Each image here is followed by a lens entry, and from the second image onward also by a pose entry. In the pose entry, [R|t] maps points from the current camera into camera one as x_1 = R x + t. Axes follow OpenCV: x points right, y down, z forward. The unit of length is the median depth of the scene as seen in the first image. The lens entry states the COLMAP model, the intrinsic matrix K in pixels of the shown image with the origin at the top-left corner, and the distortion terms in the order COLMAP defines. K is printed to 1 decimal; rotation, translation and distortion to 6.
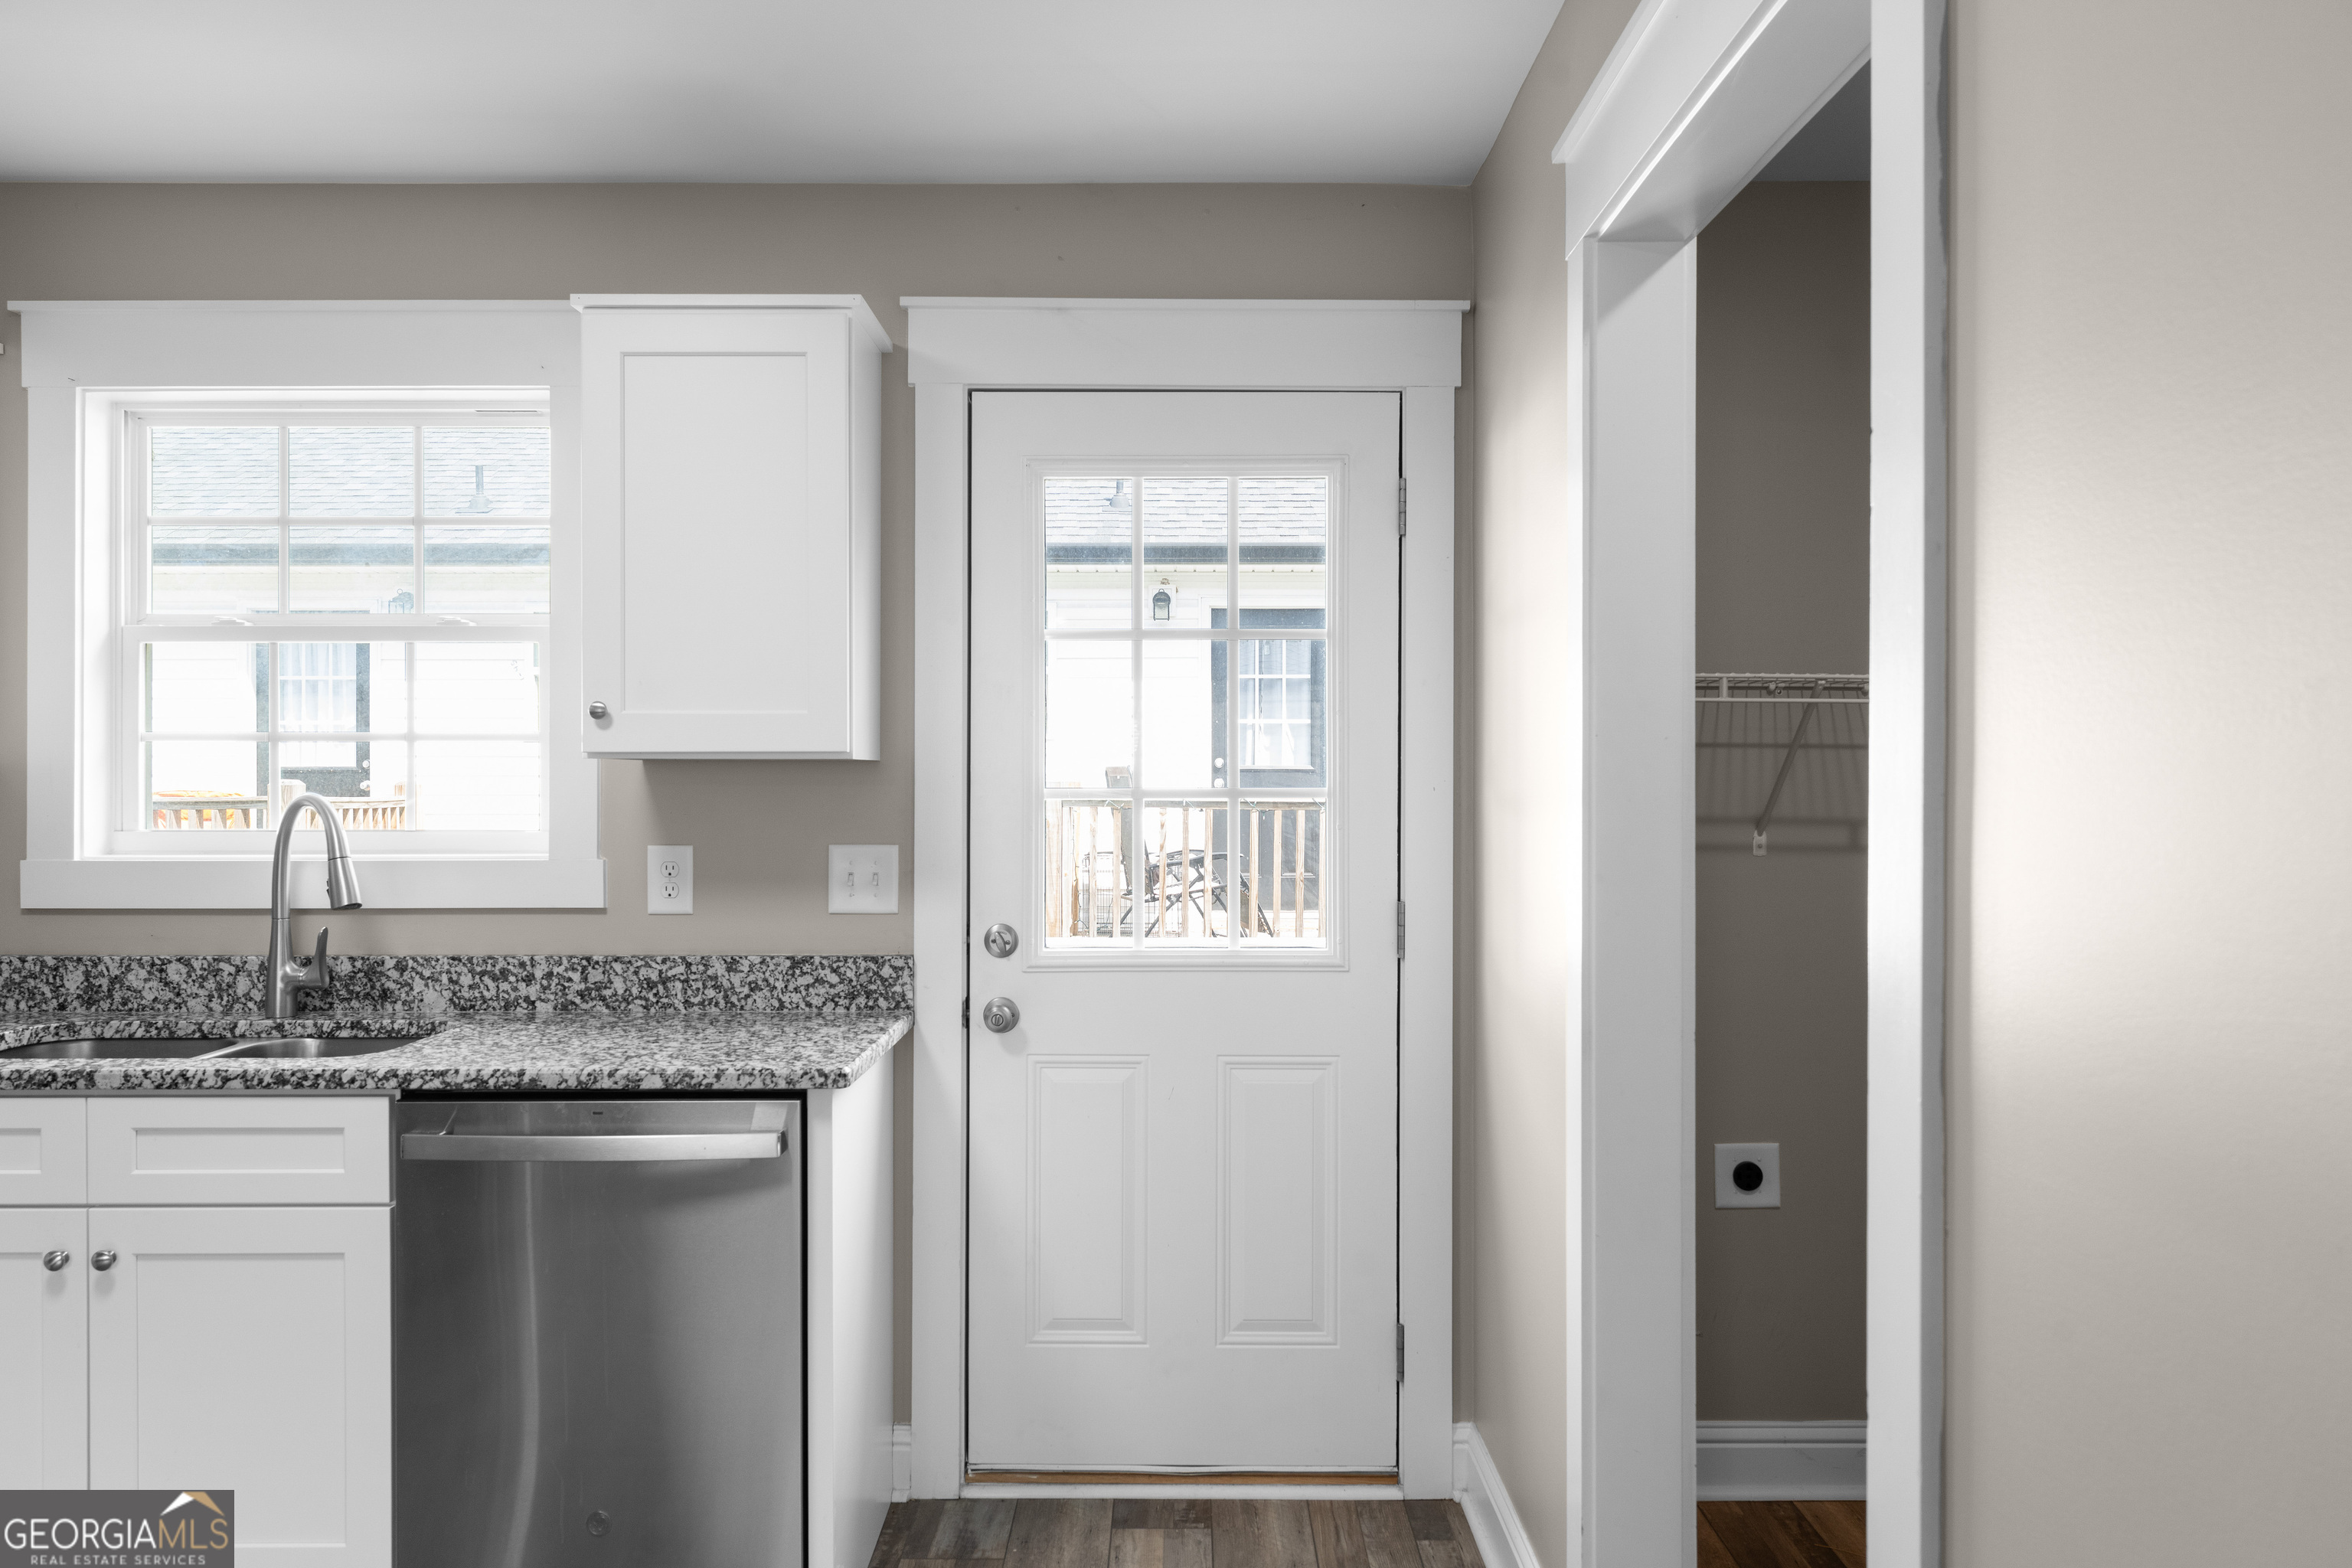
lens RADIAL K [[1693.5, 0, 1191.8], [0, 1693.5, 787.0], [0, 0, 1]] dist [-0.010956, 0.004516]
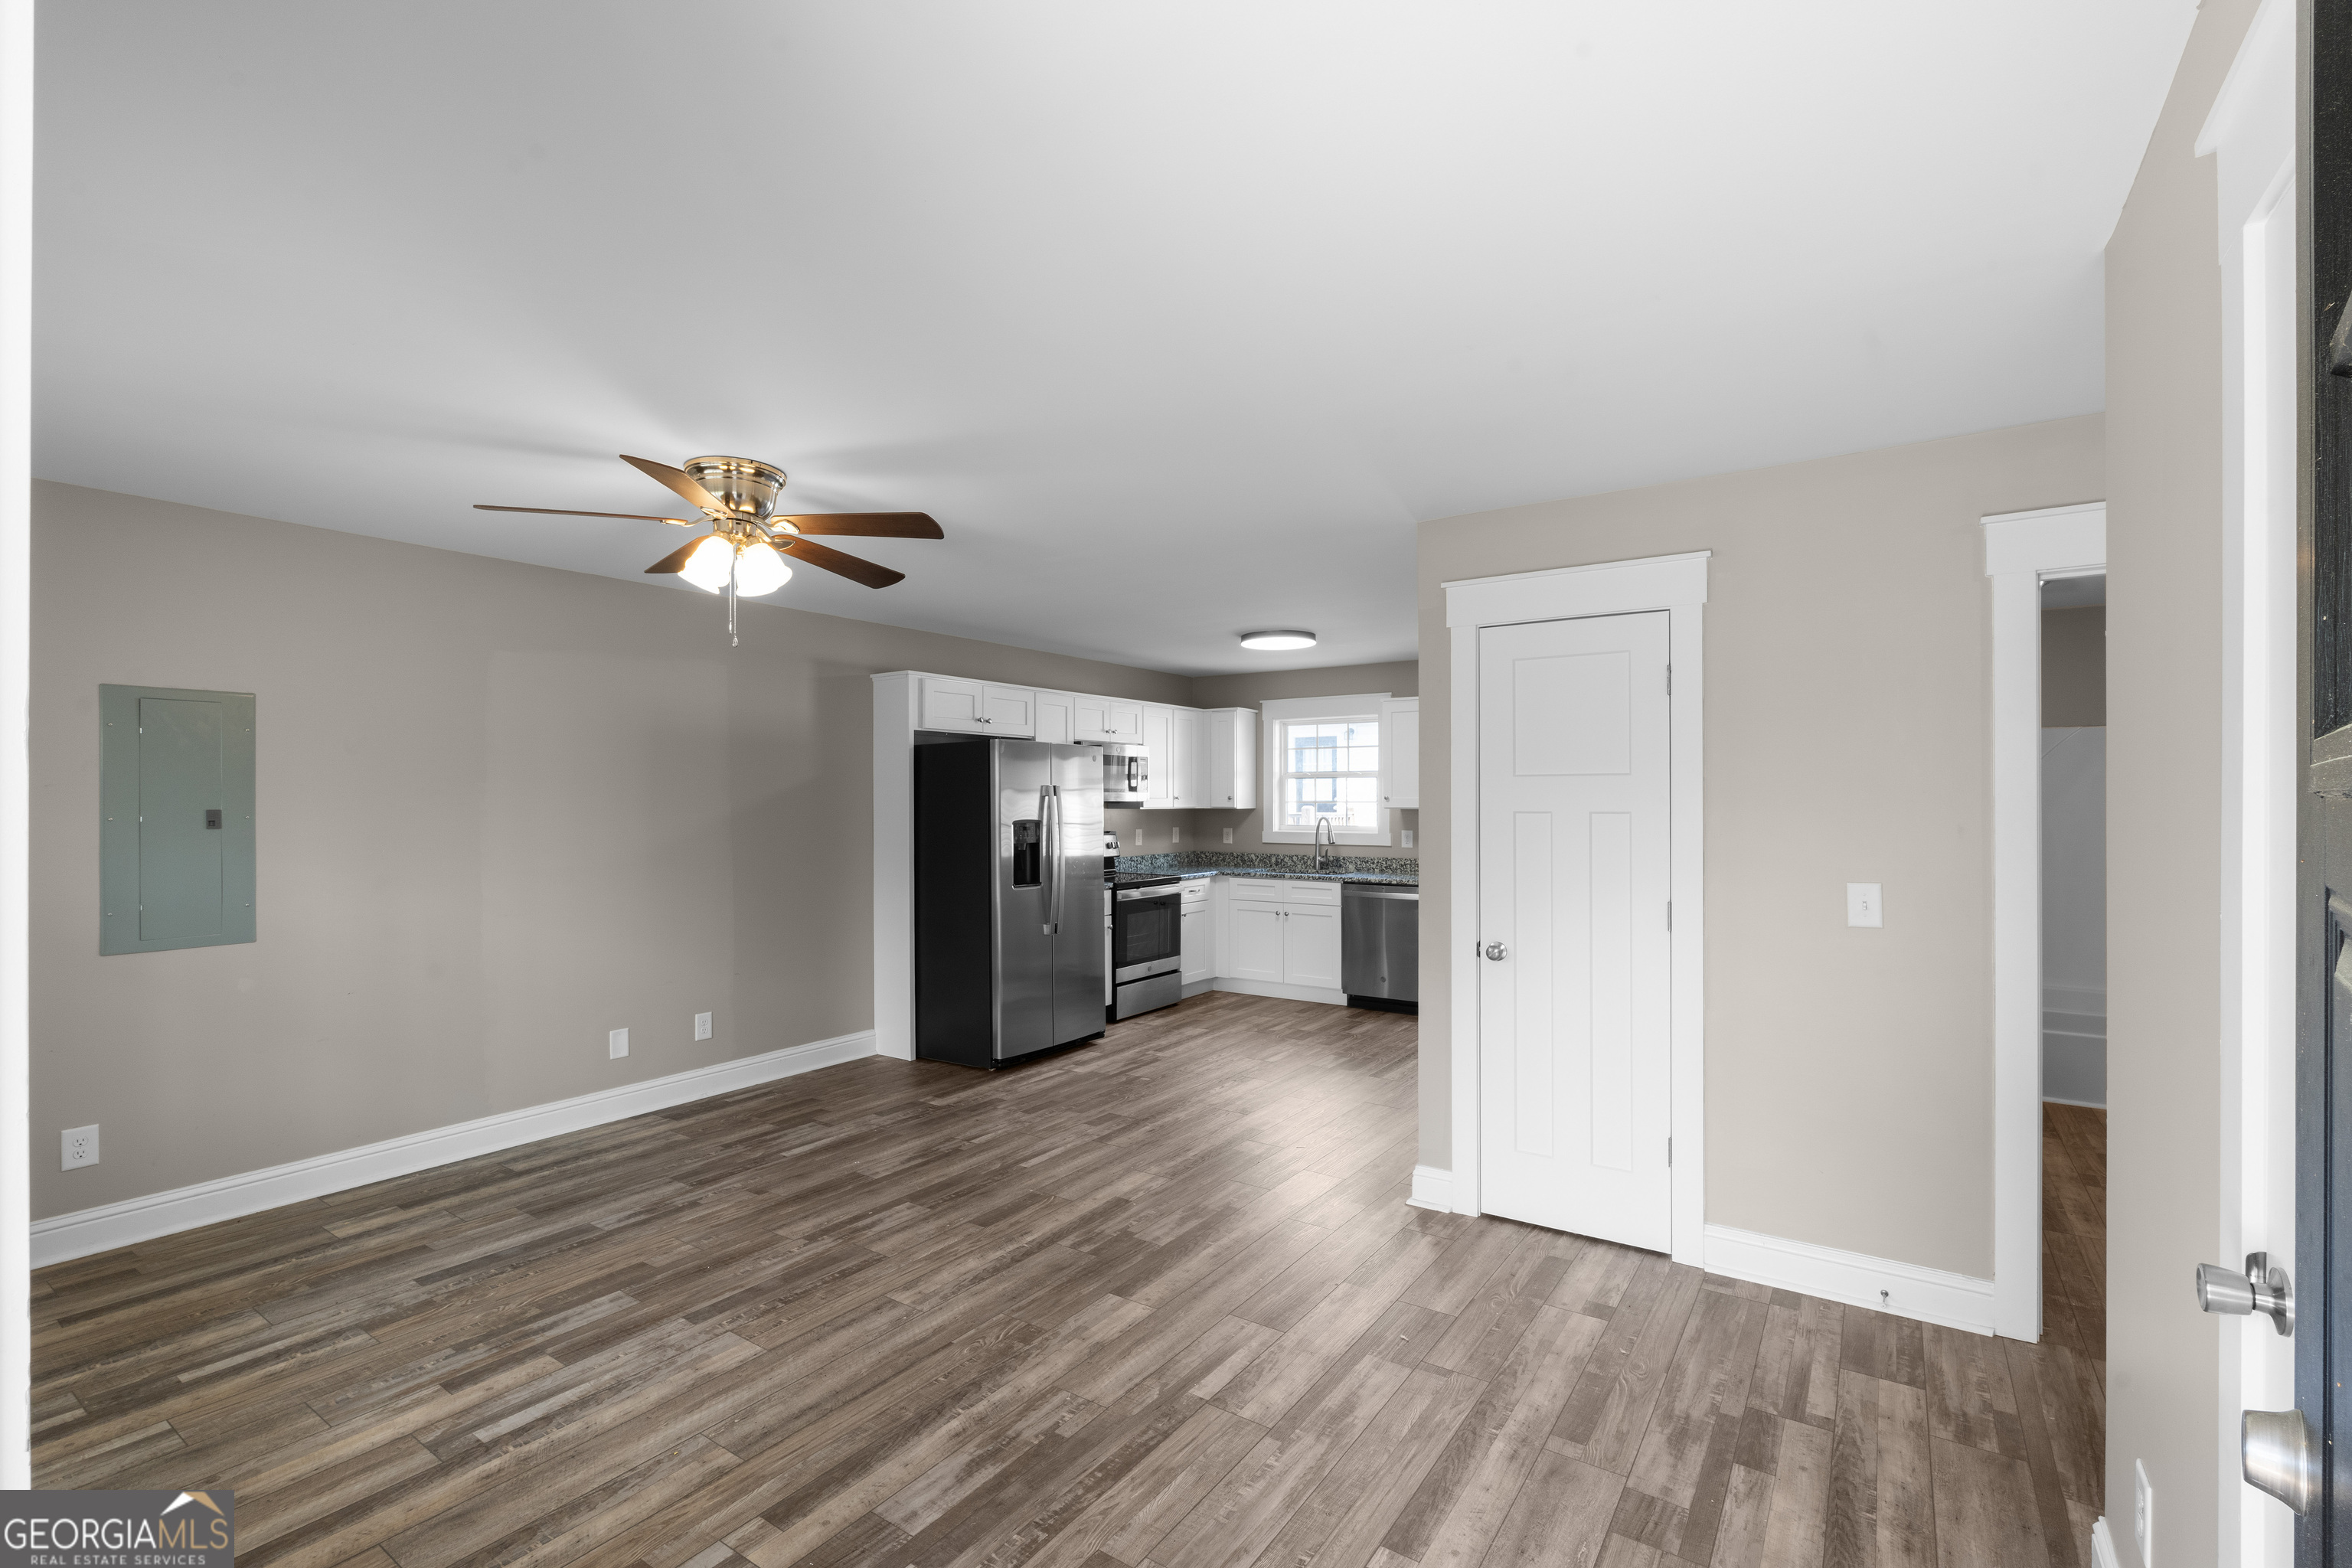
lens RADIAL K [[1034.5, 0, 1180.5], [0, 1034.5, 795.5], [0, 0, 1]] dist [-0.005057, 0.000822]
pose [[0.823990, -0.002790, -0.566598, 0.624739], [-0.001632, 0.999972, -0.007298, -0.028190], [0.566602, 0.006938, 0.823962, -1.287193]]
